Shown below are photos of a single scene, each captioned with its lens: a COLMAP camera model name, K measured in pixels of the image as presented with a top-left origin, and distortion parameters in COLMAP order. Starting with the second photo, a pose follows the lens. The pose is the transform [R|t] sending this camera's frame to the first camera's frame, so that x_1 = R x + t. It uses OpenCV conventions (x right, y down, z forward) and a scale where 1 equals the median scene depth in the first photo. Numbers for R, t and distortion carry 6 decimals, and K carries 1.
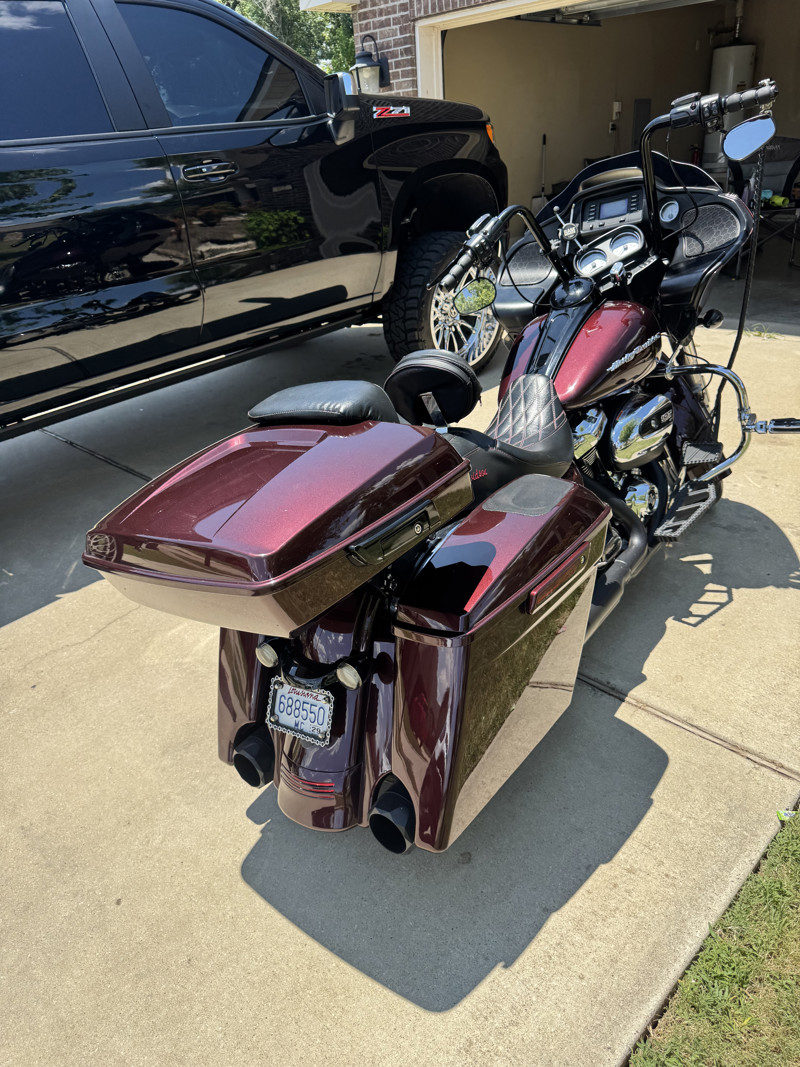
lens RADIAL K [[760.5, 0, 400.0], [0, 760.5, 533.5], [0, 0, 1]] dist [-0.009048, 0.006216]
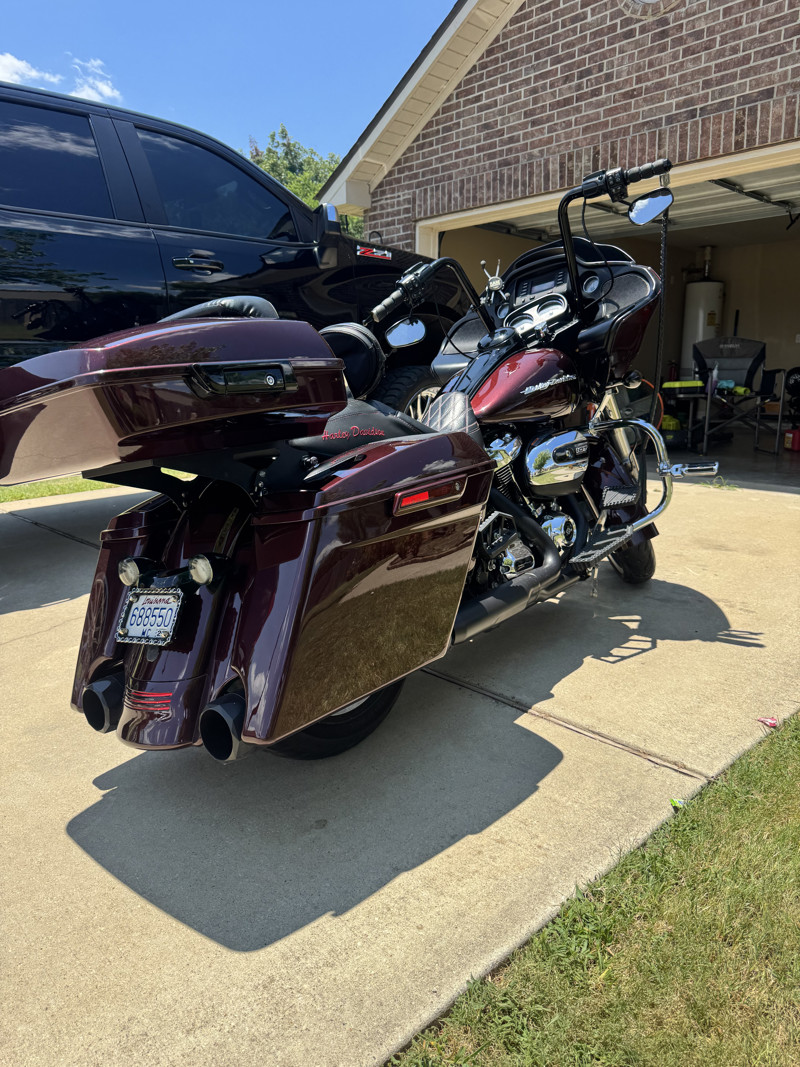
lens RADIAL K [[753.2, 0, 405.5], [0, 753.2, 536.1], [0, 0, 1]] dist [0.049195, -0.083445]
pose [[0.997329, 0.072803, -0.005876, 0.126471], [-0.071765, 0.961775, -0.264270, 0.250789], [-0.013588, 0.263986, 0.964431, 0.041343]]
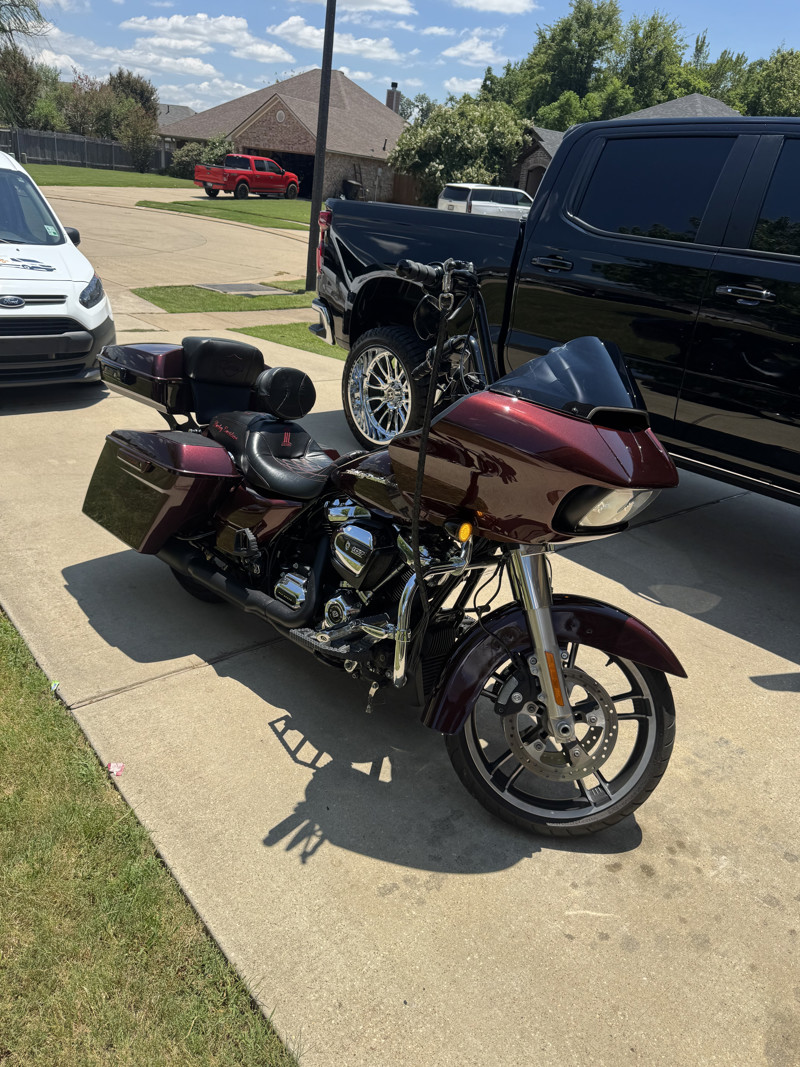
lens RADIAL K [[764.2, 0, 400.0], [0, 764.2, 533.5], [0, 0, 1]] dist [0.058192, -0.070805]
pose [[-0.102825, 0.470324, -0.876483, 1.224950], [-0.548273, 0.708416, 0.444459, -0.657217], [0.829954, 0.526253, 0.185023, 0.856698]]
